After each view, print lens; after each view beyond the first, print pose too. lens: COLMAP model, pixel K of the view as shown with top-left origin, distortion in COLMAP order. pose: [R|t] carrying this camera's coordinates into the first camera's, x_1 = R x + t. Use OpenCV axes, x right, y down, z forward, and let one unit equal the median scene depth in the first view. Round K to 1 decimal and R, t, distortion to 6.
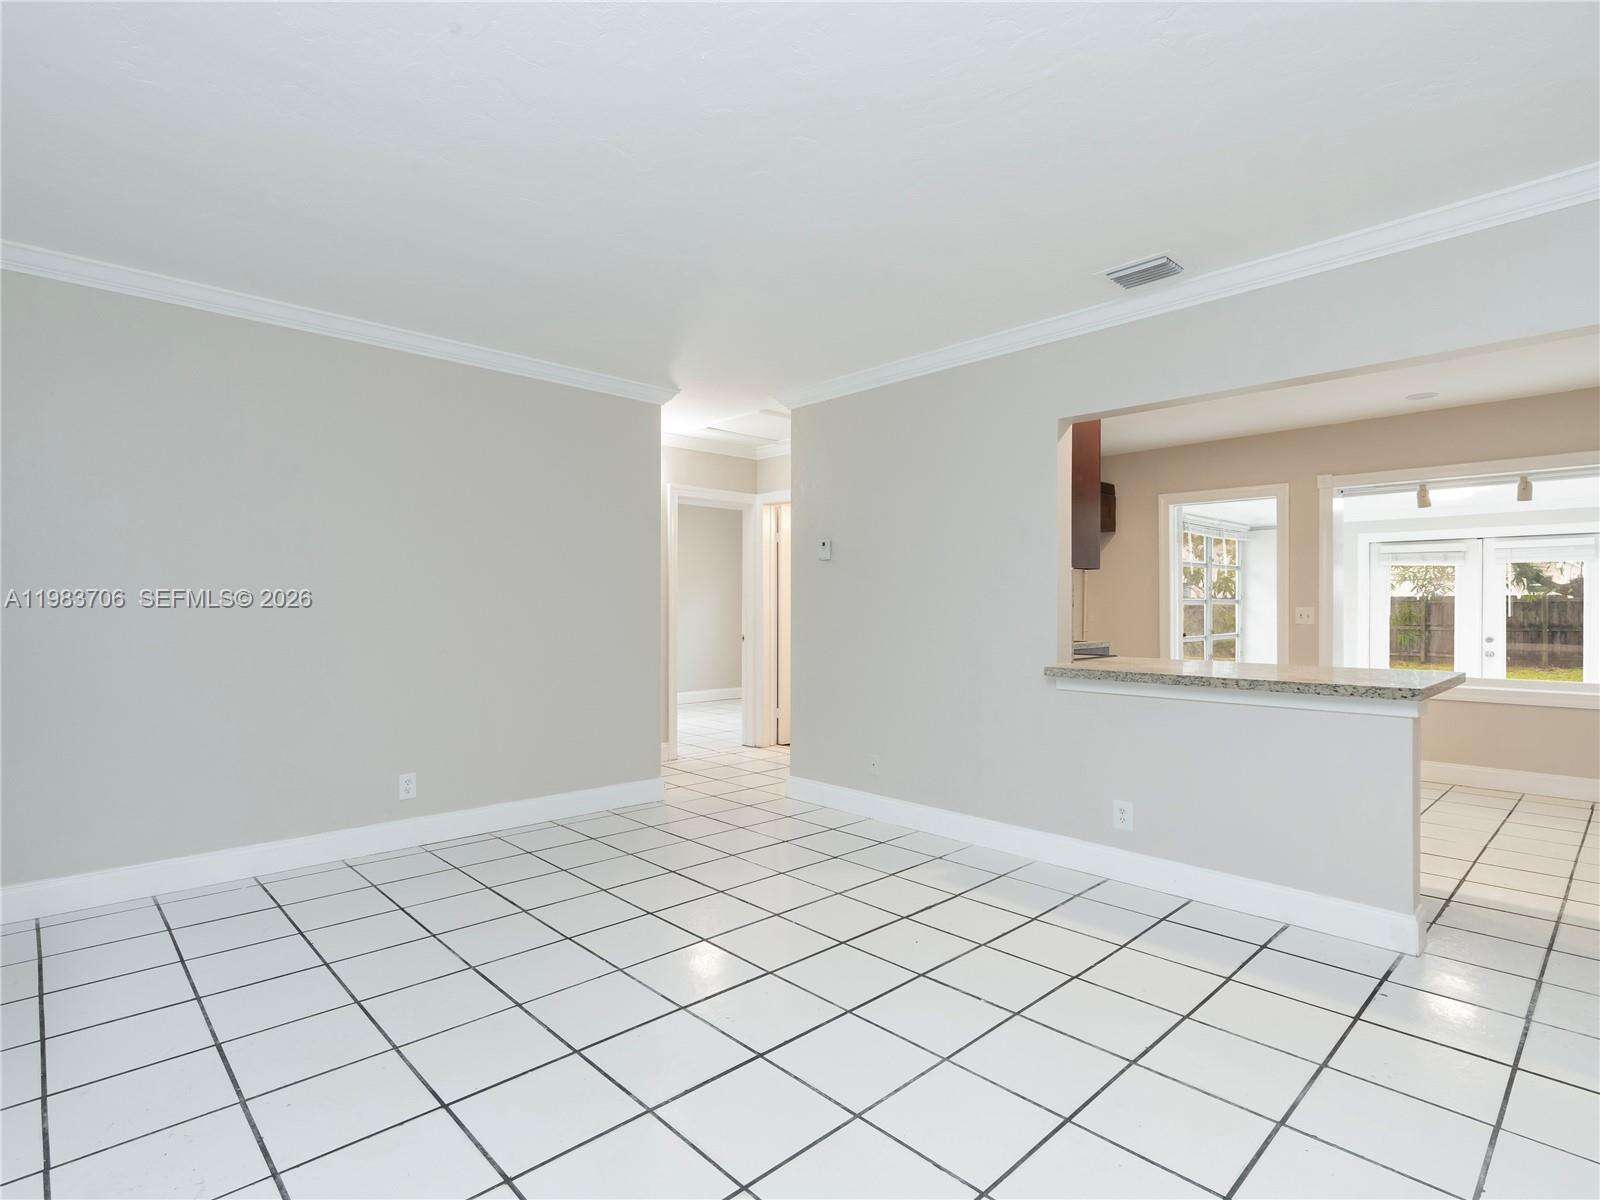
lens RADIAL K [[803.4, 0, 778.3], [0, 803.4, 604.3], [0, 0, 1]] dist [-0.001019, 0.000716]
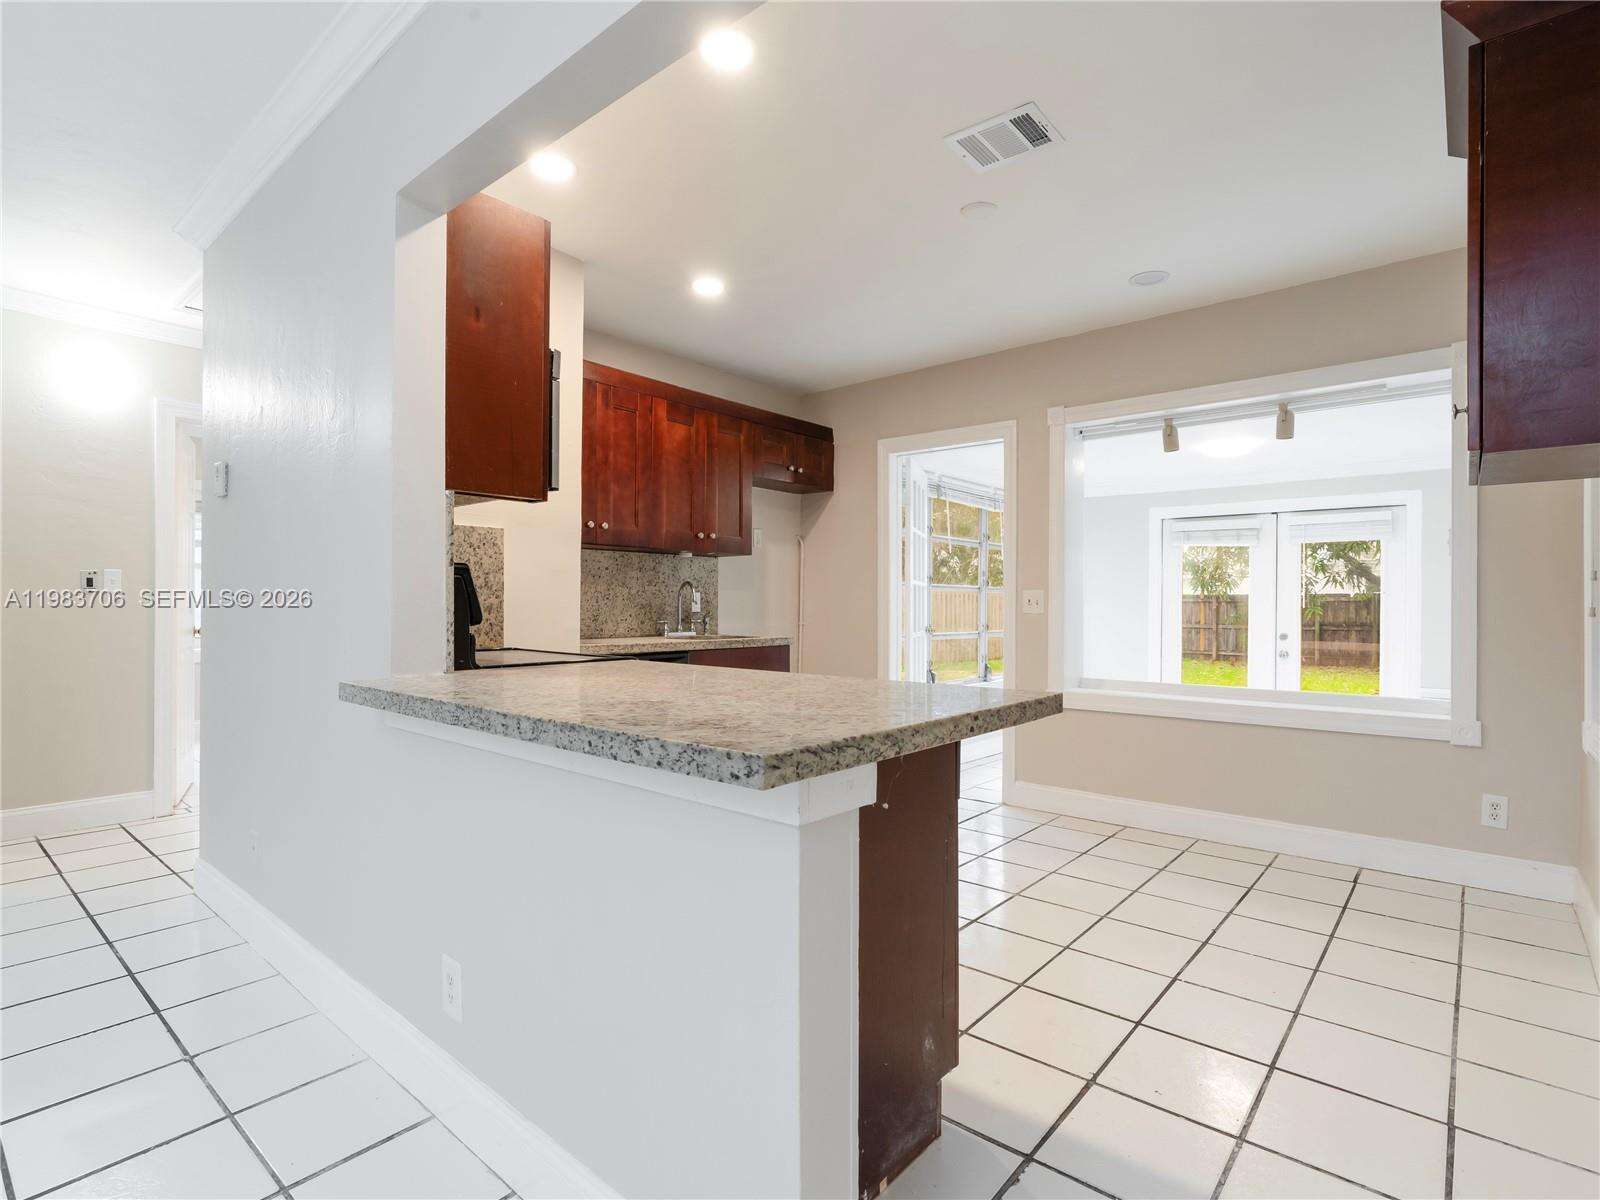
lens RADIAL K [[825.6, 0, 805.9], [0, 825.6, 600.4], [0, 0, 1]] dist [-0.004832, 0.000942]
pose [[0.990221, 0.010321, 0.139124, 0.302060], [-0.010195, 0.999947, -0.001621, 0.014234], [-0.139134, 0.000187, 0.990274, 0.248424]]
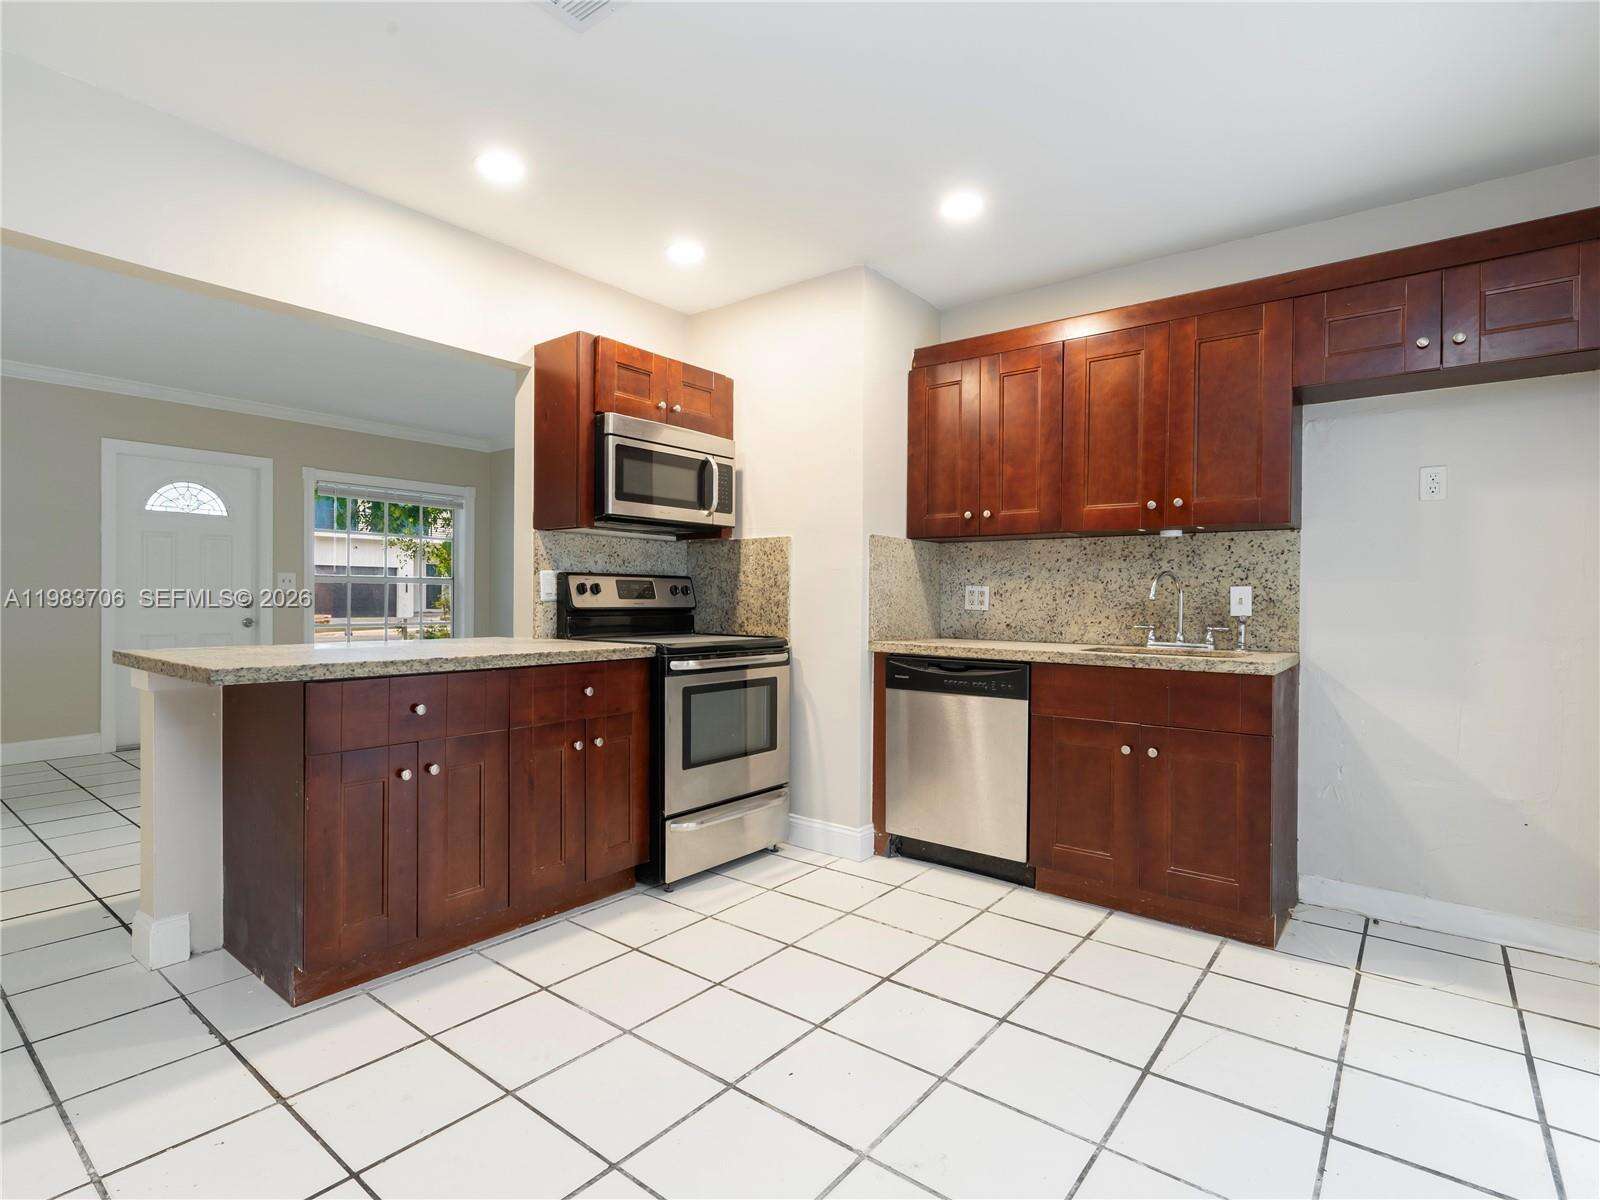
lens RADIAL K [[825.6, 0, 805.9], [0, 825.6, 600.4], [0, 0, 1]] dist [-0.004832, 0.000942]
pose [[0.144748, 0.011094, -0.989406, 0.690221], [-0.006678, 0.999925, 0.010235, 0.012171], [0.989446, 0.005126, 0.144811, 0.609408]]
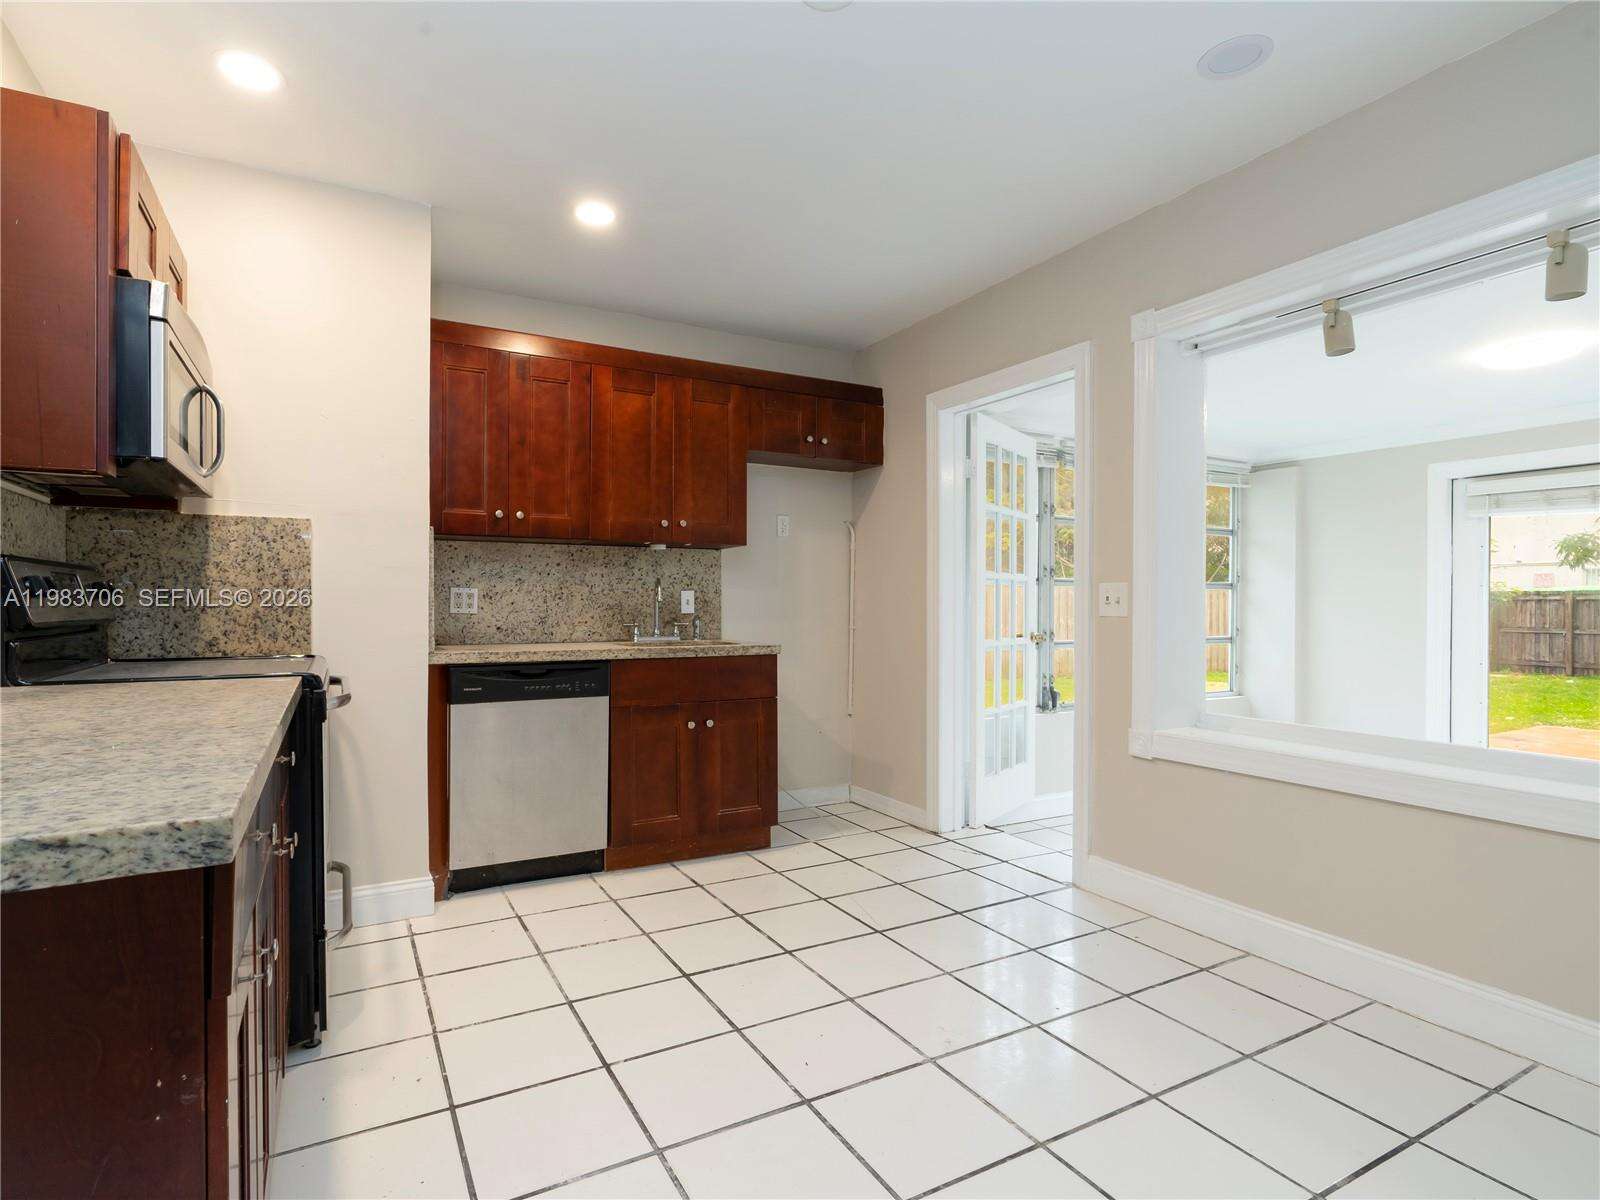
lens RADIAL K [[797.2, 0, 736.5], [0, 797.2, 601.7], [0, 0, 1]] dist [-0.002310, 0.001087]
pose [[0.962867, 0.006807, -0.269890, 0.481034], [-0.006260, 0.999976, 0.002887, 0.013442], [0.269903, -0.001090, 0.962887, 0.388046]]
